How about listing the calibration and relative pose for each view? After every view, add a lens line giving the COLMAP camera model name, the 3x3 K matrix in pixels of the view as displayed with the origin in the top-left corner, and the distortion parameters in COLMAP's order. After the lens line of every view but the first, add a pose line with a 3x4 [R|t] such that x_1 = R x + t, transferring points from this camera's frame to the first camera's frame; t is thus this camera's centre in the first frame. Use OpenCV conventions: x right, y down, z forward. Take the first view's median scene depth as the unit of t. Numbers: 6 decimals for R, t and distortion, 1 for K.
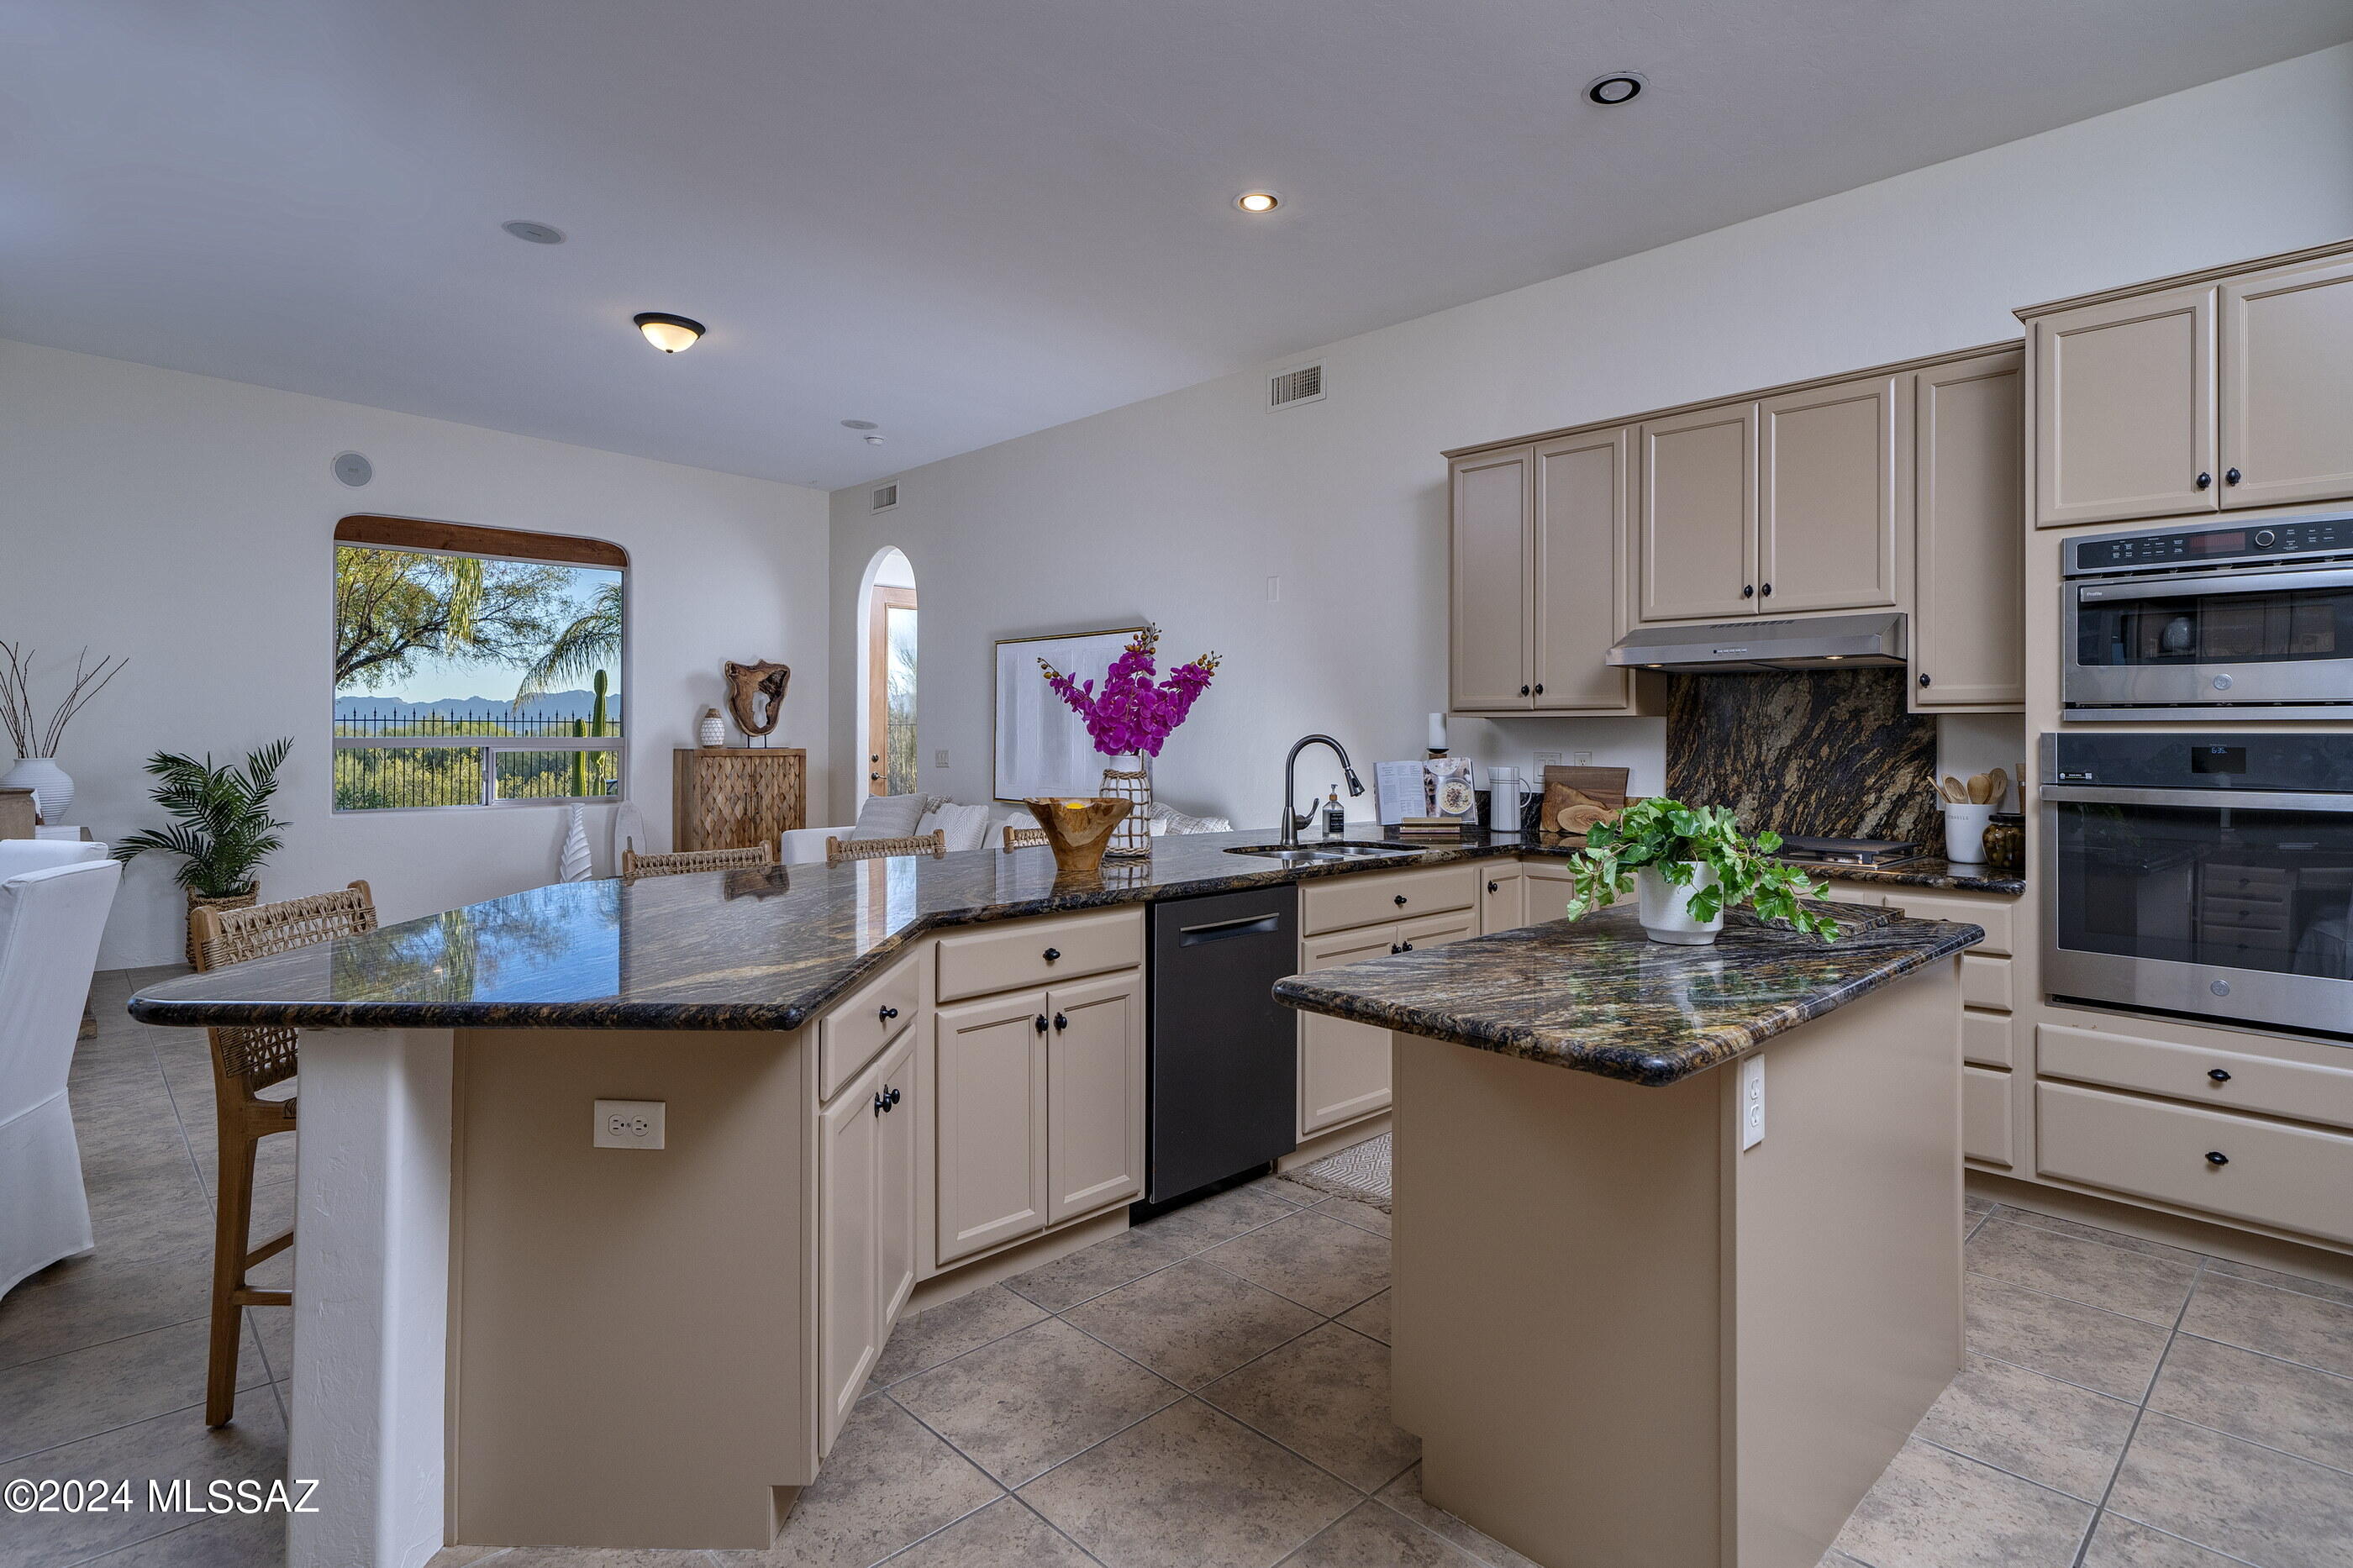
lens RADIAL K [[1201.5, 0, 1242.4], [0, 1201.5, 733.7], [0, 0, 1]] dist [-0.025010, -0.000140]
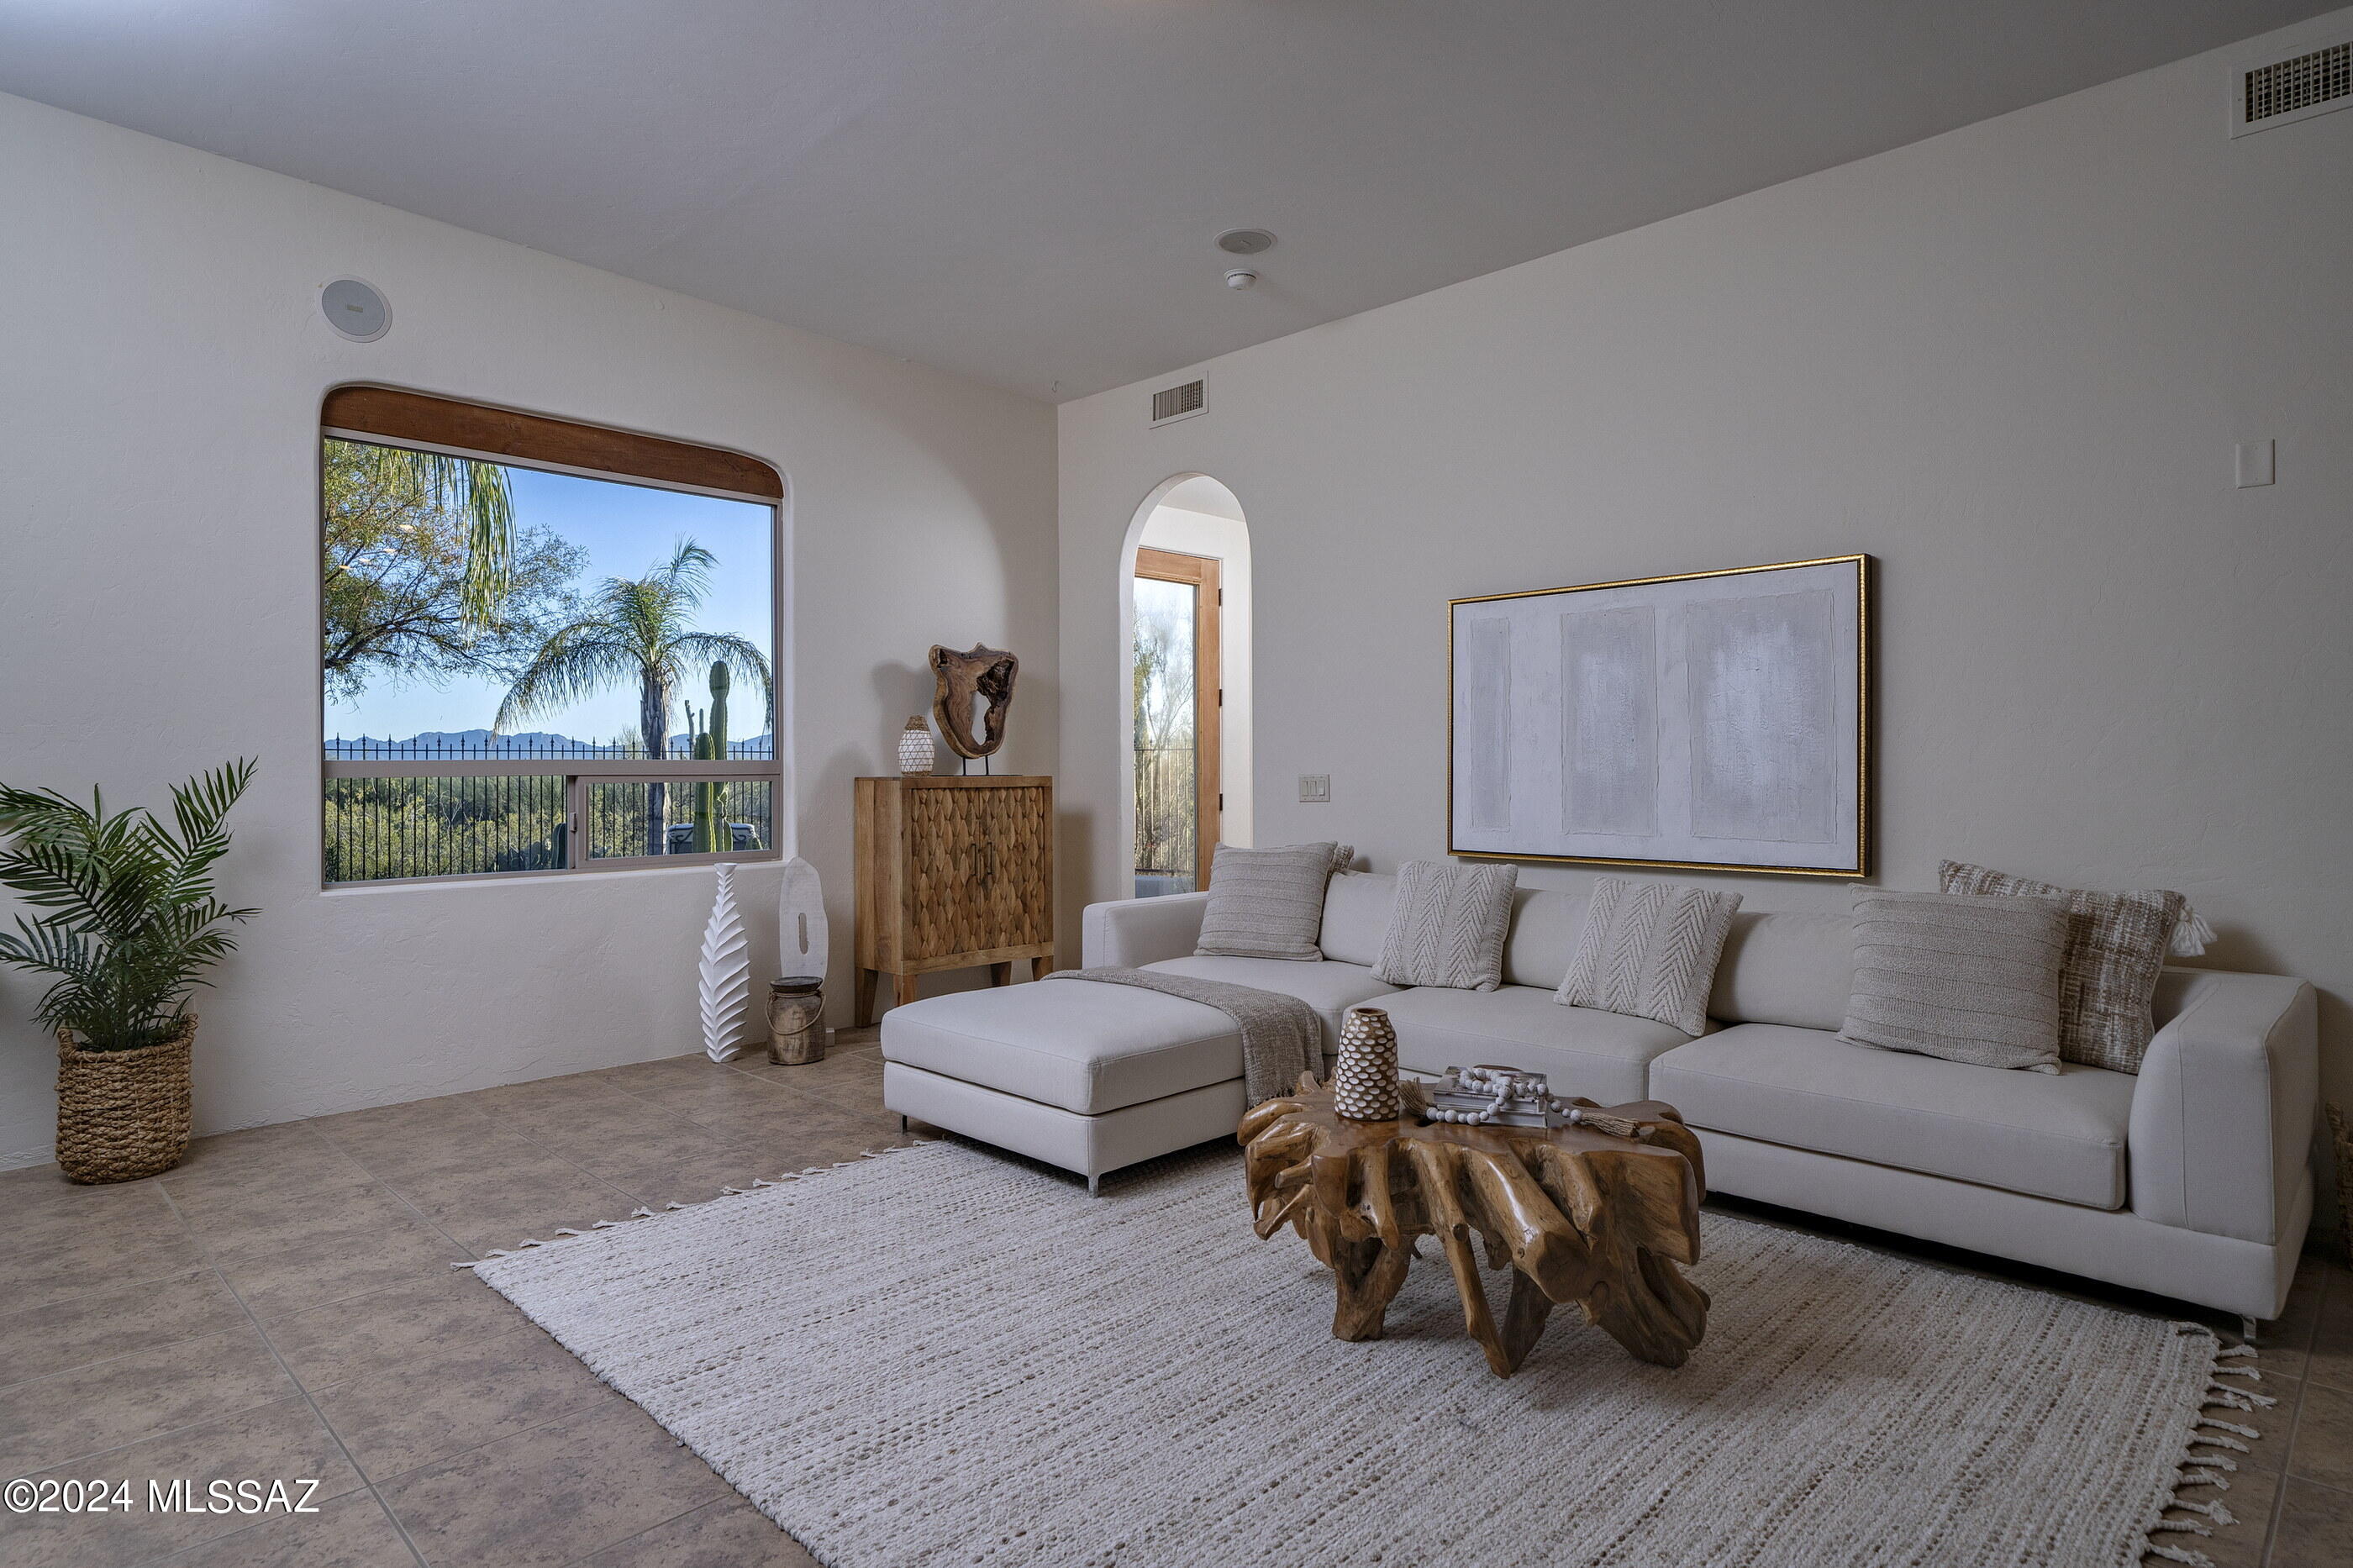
lens RADIAL K [[1243.6, 0, 1305.0], [0, 1243.6, 773.3], [0, 0, 1]] dist [-0.003287, -0.000805]
pose [[0.998052, -0.006059, 0.062099, -0.362767], [0.005693, 0.999965, 0.006072, 0.010314], [-0.062134, -0.005707, 0.998052, 0.401131]]
